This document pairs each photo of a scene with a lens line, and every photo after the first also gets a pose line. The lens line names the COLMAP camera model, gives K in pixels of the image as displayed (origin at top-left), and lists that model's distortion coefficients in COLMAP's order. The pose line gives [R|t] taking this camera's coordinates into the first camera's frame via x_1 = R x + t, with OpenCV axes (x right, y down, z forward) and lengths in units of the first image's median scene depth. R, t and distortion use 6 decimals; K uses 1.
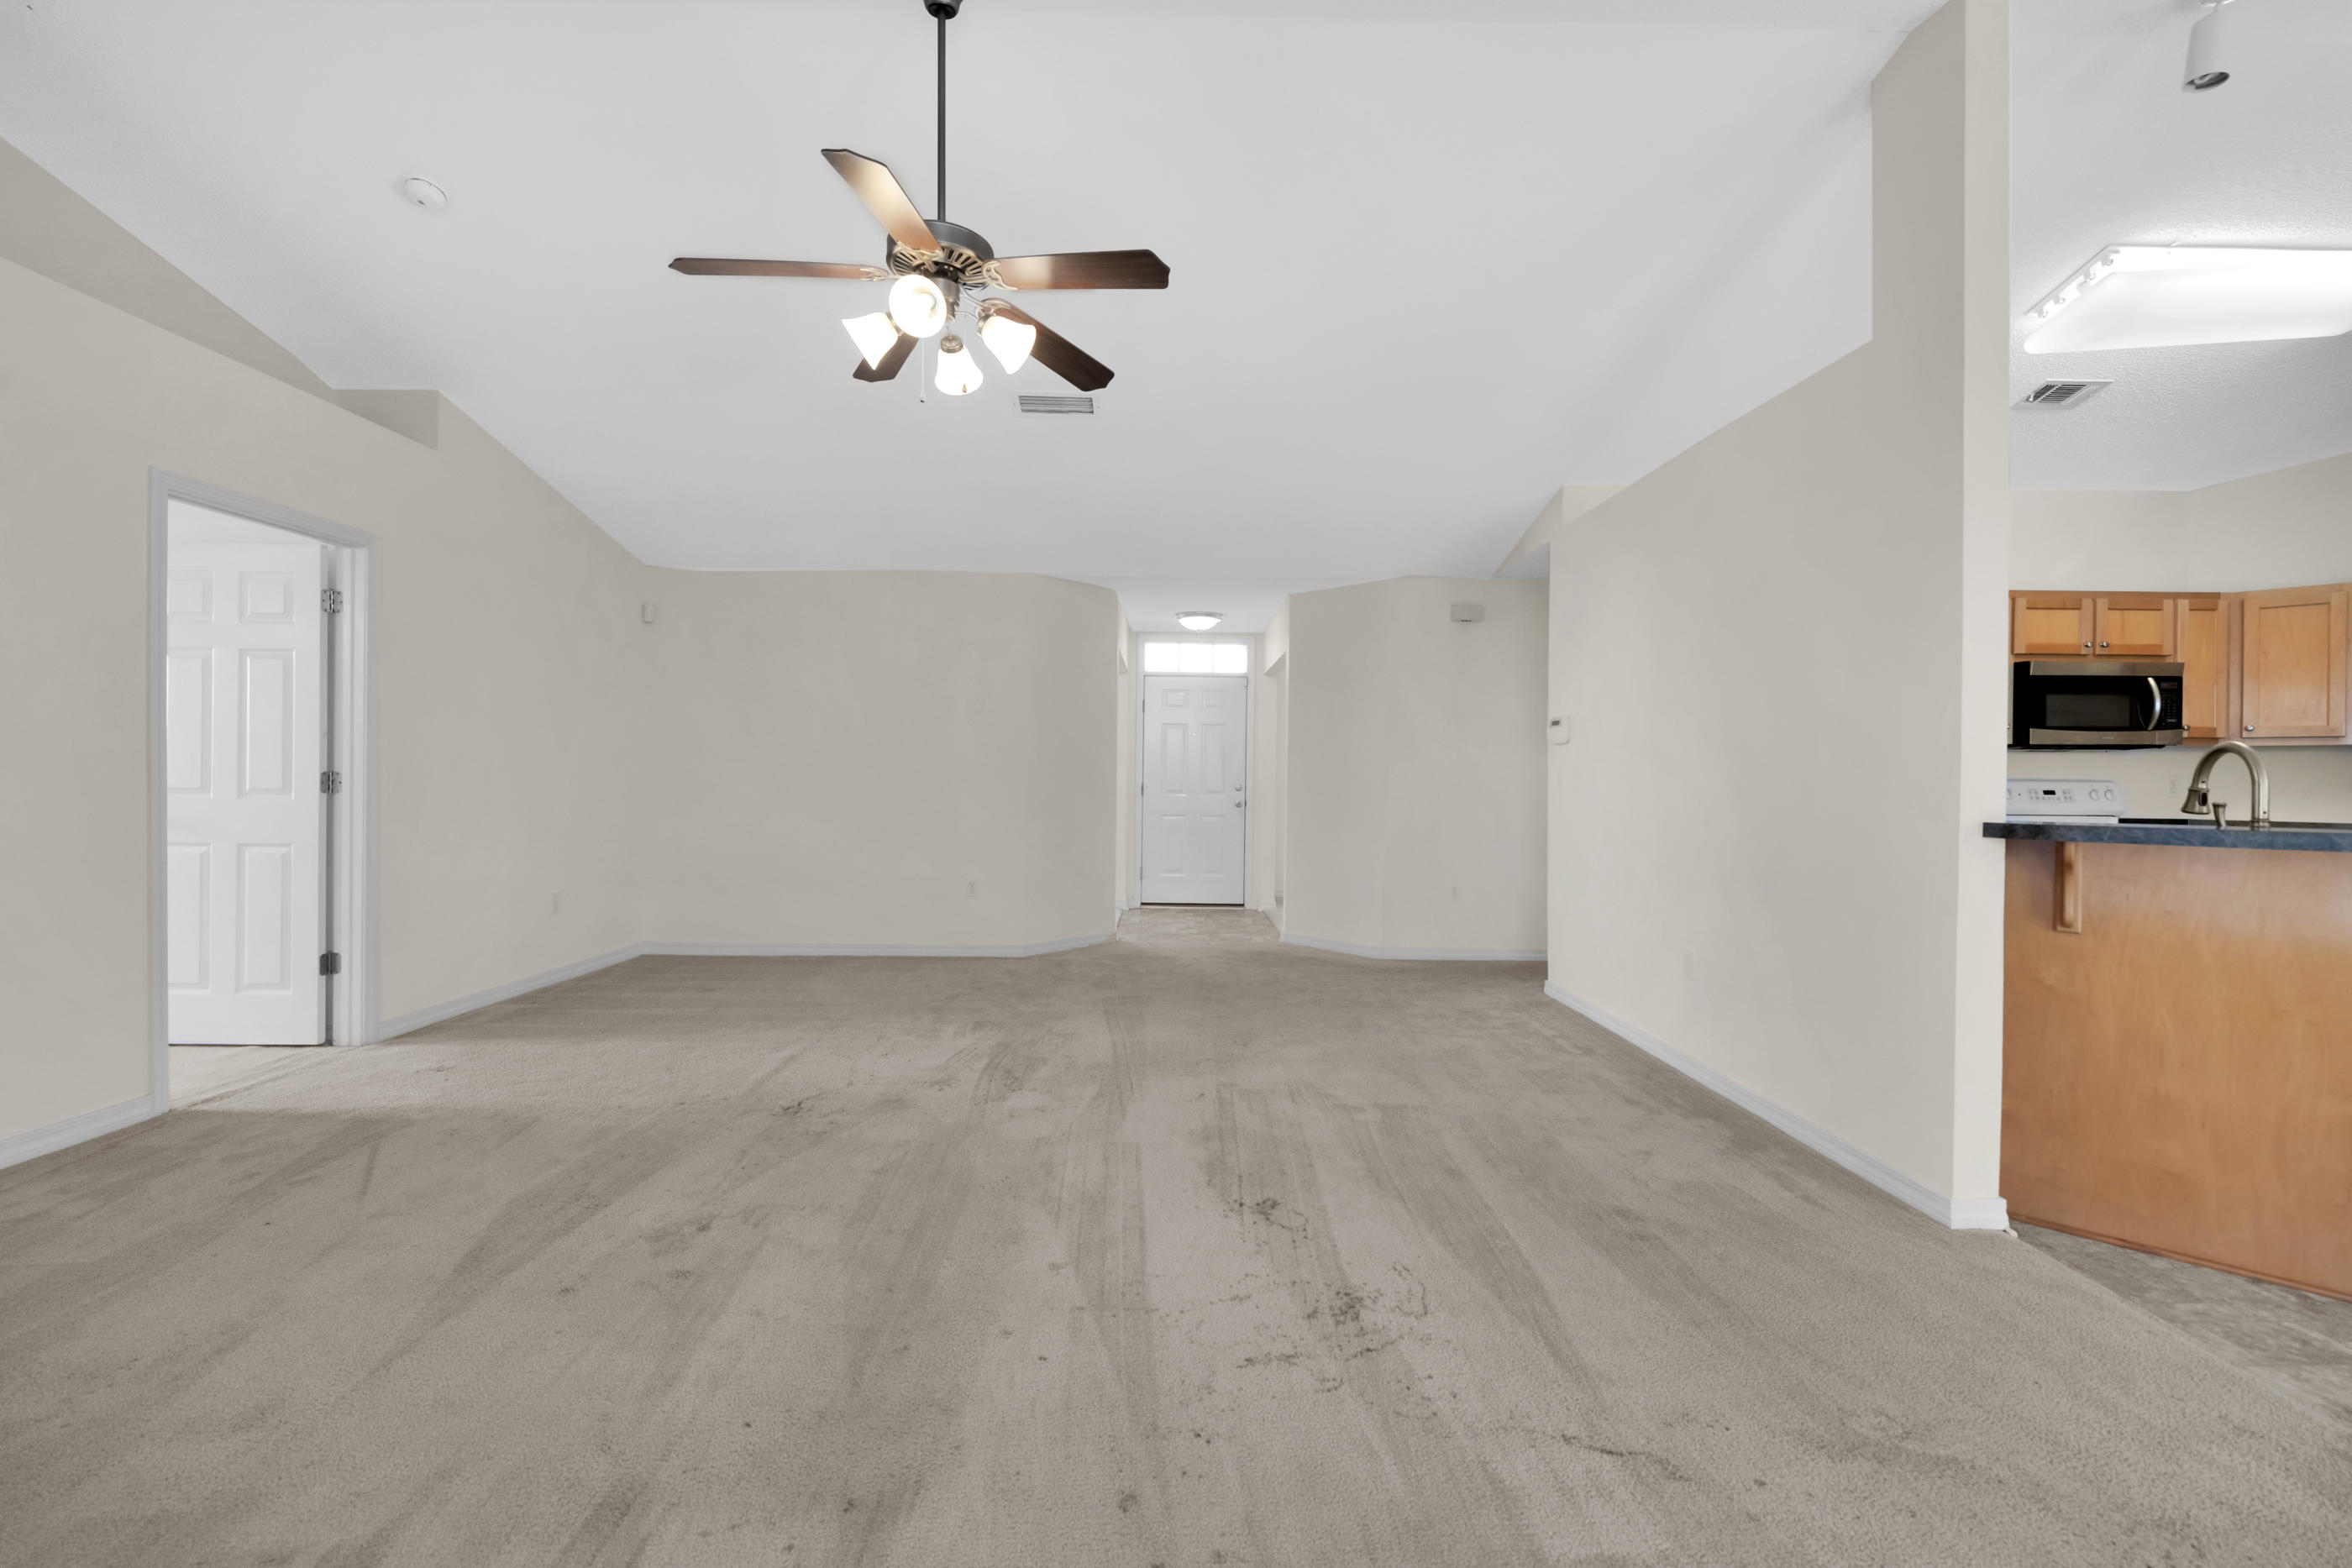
lens RADIAL K [[935.9, 0, 1172.5], [0, 935.9, 774.7], [0, 0, 1]] dist [-0.003050, -0.000687]
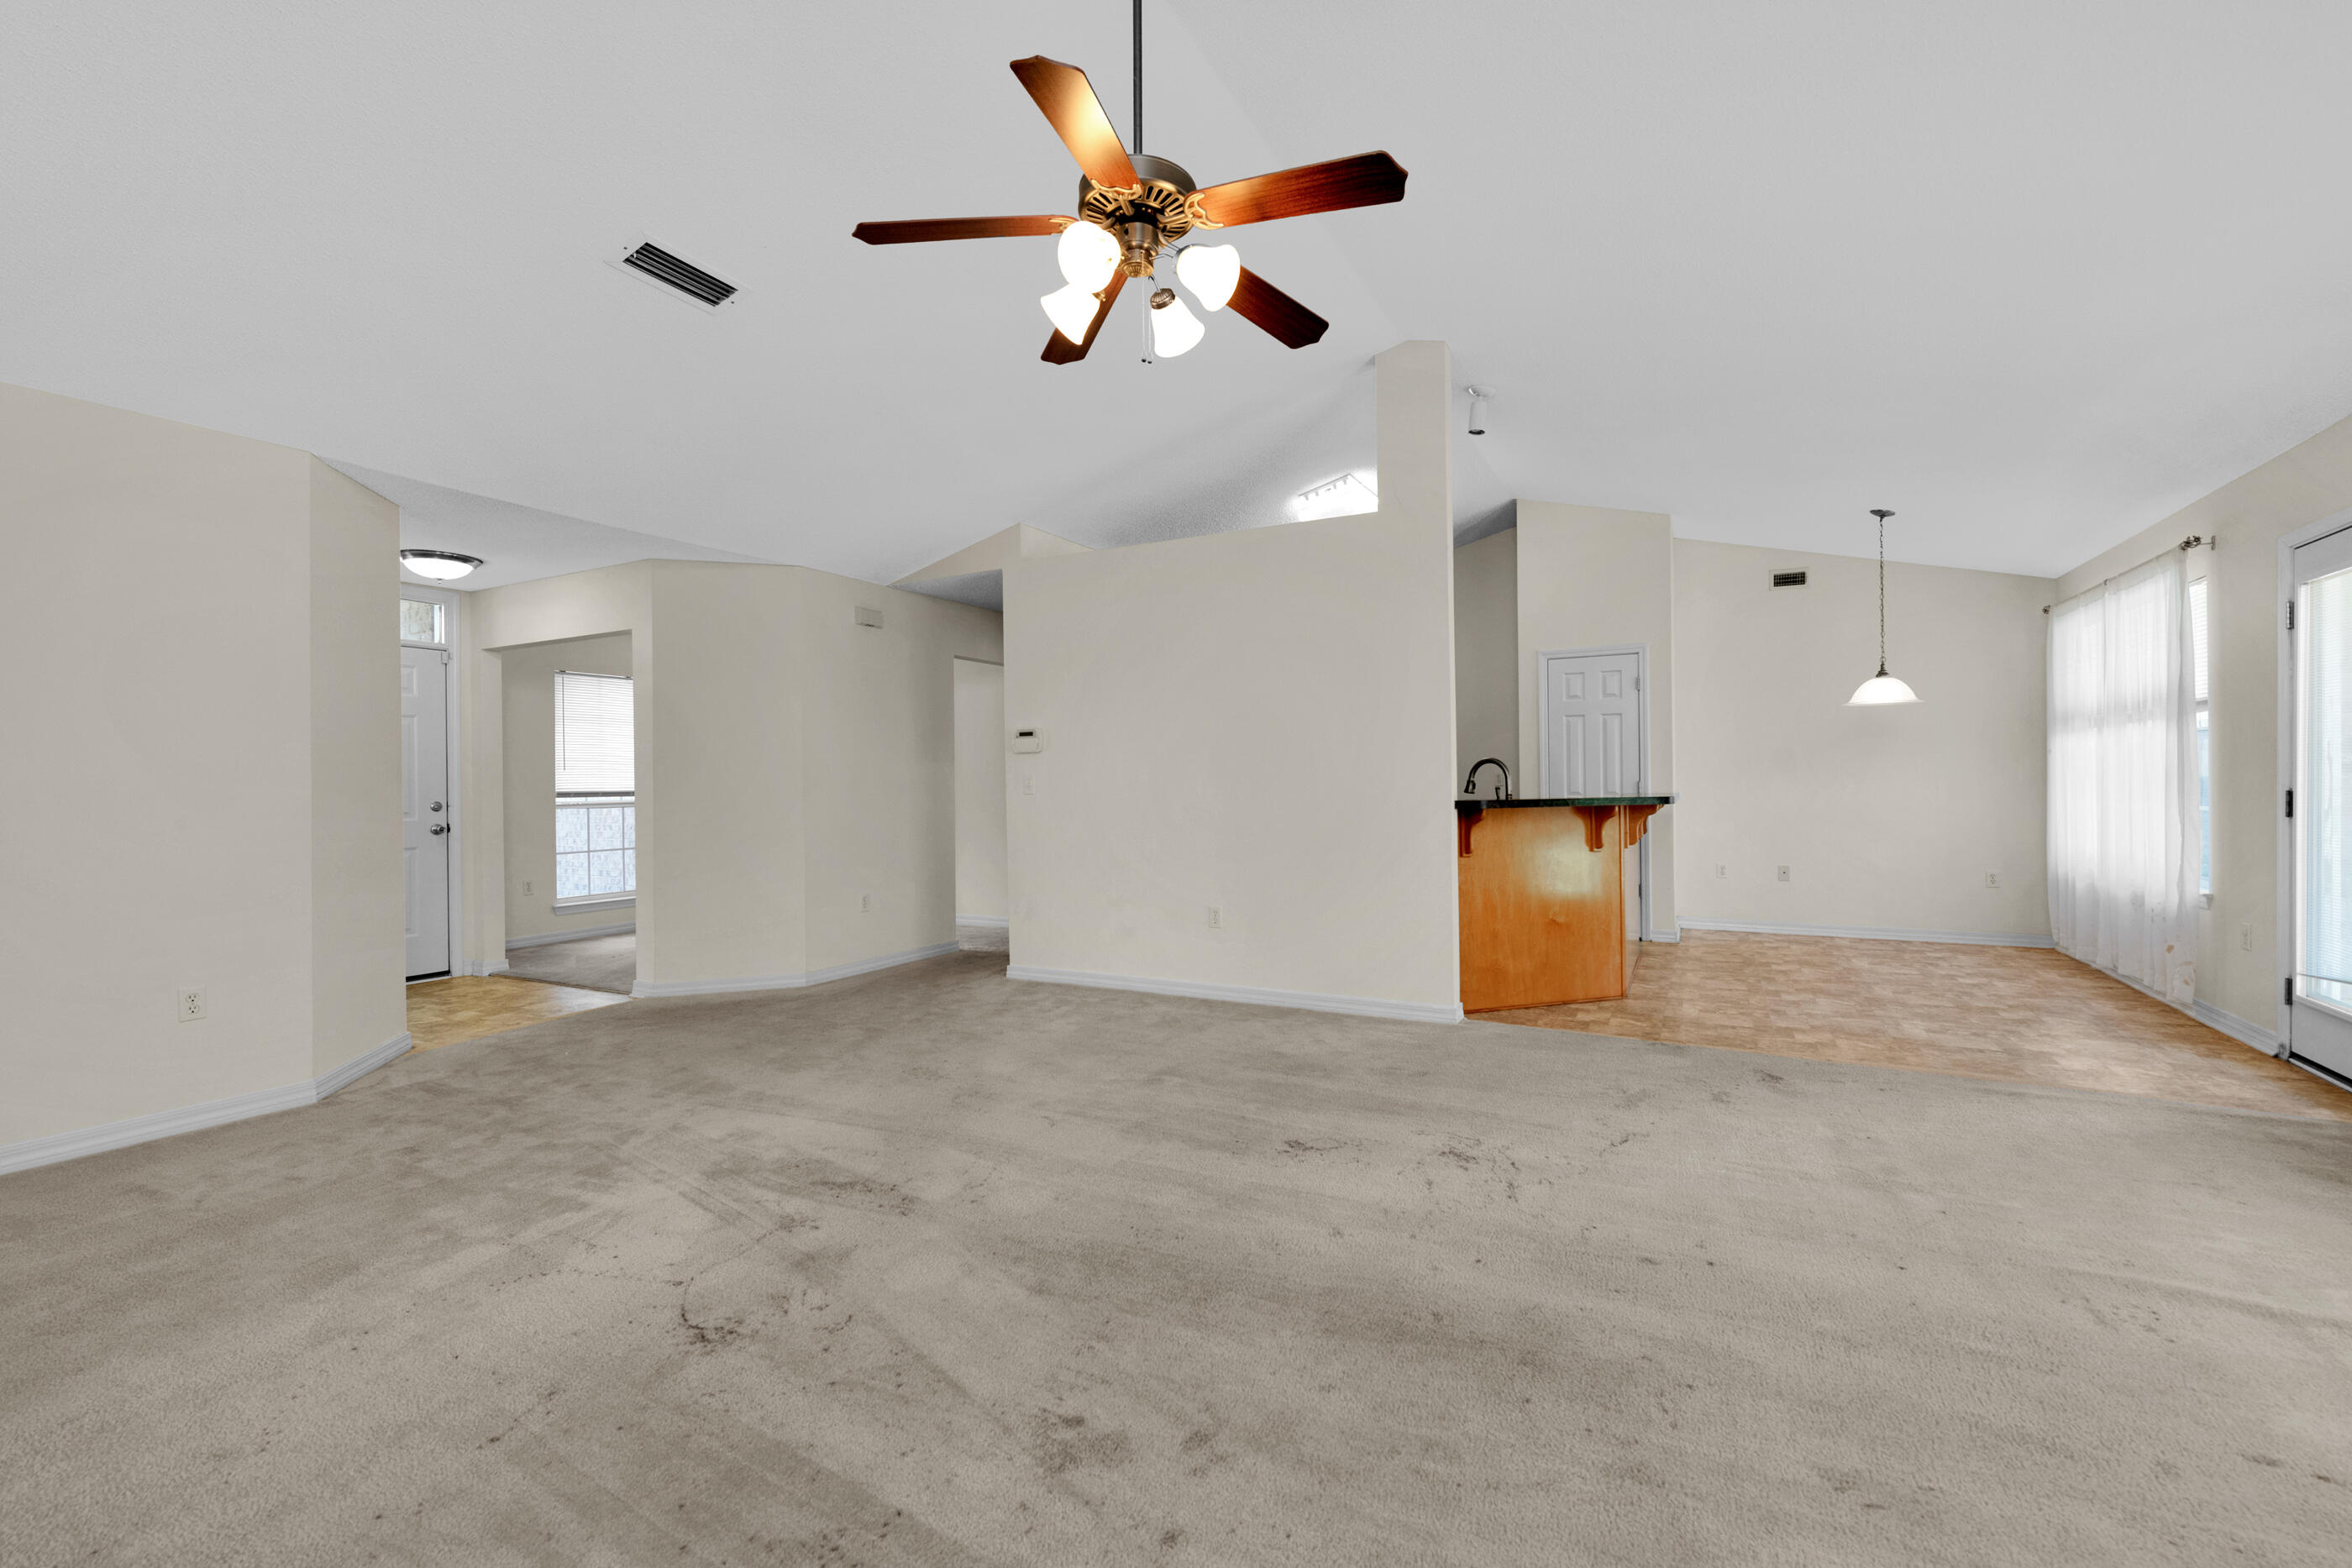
lens RADIAL K [[988.8, 0, 1179.3], [0, 988.8, 782.5], [0, 0, 1]] dist [0.000227, -0.000162]
pose [[0.481892, -0.020537, 0.875990, -0.888983], [0.016260, 0.999763, 0.014494, -0.016712], [-0.876080, 0.007260, 0.482112, 0.436592]]
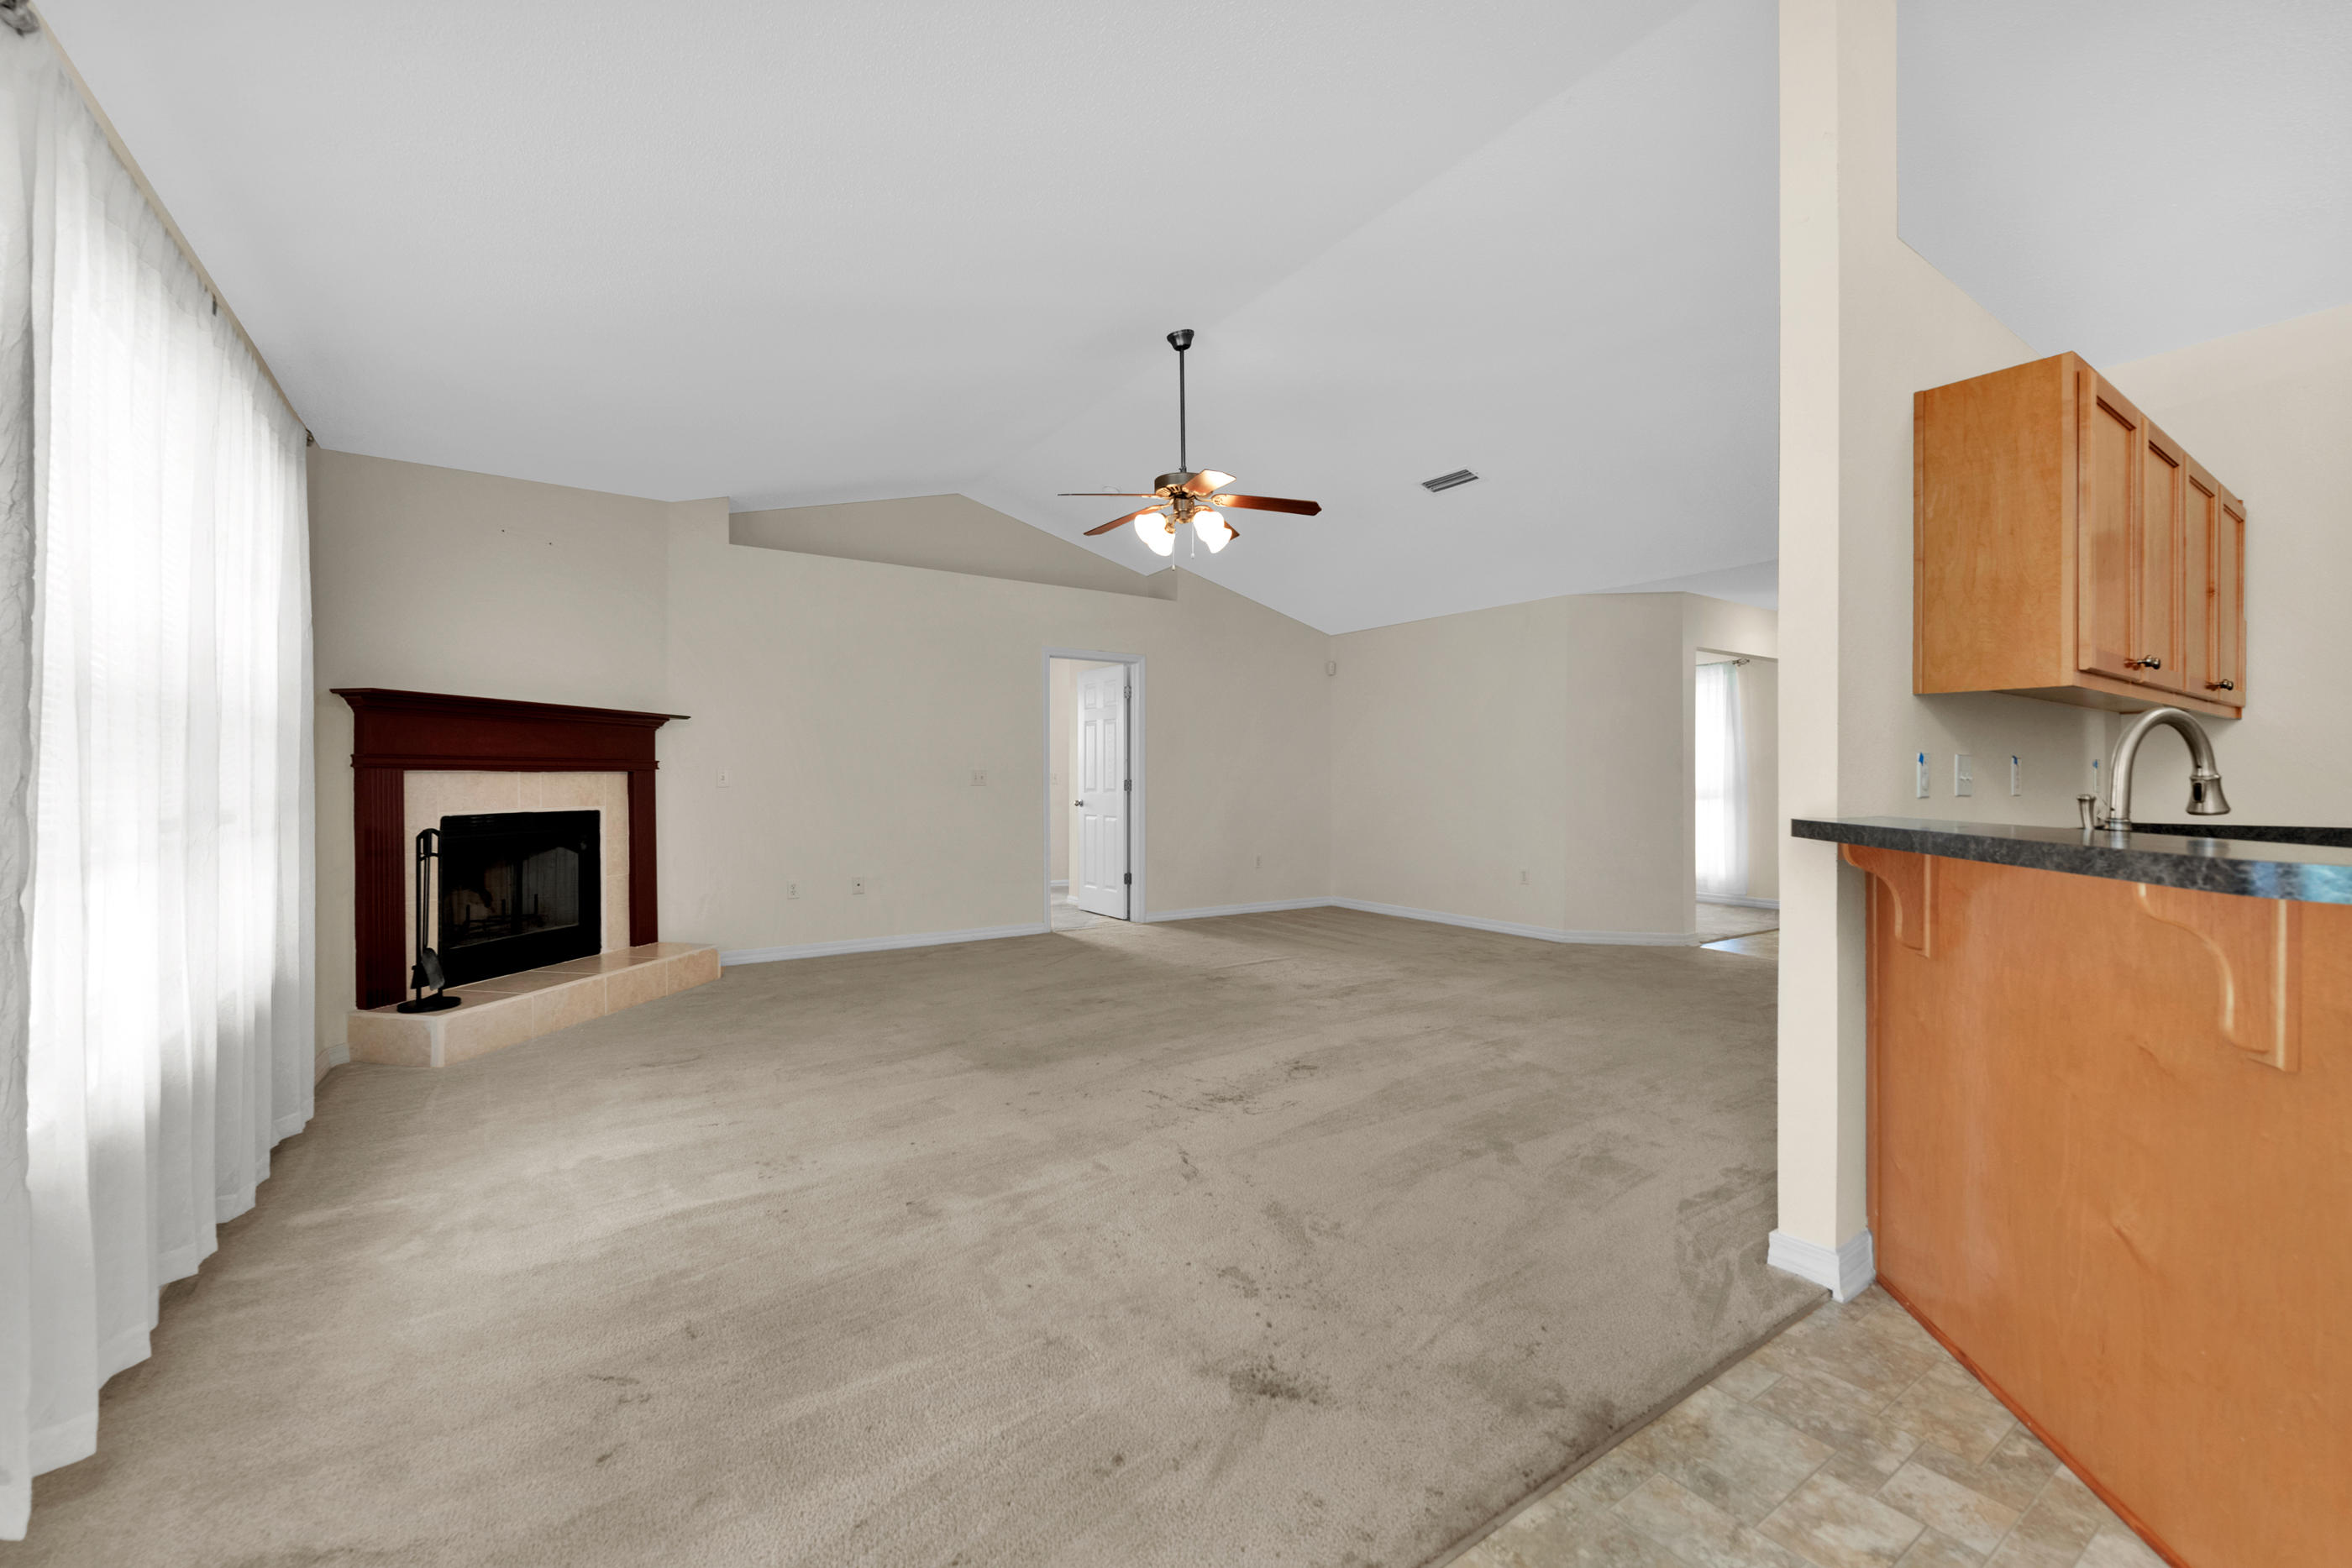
lens RADIAL K [[964.1, 0, 1182.9], [0, 964.1, 780.6], [0, 0, 1]] dist [-0.000286, -0.000428]
pose [[0.546617, -0.006836, -0.837355, 1.079475], [0.014899, 0.999888, 0.001564, -0.005229], [0.837250, -0.013330, 0.546658, -0.006612]]
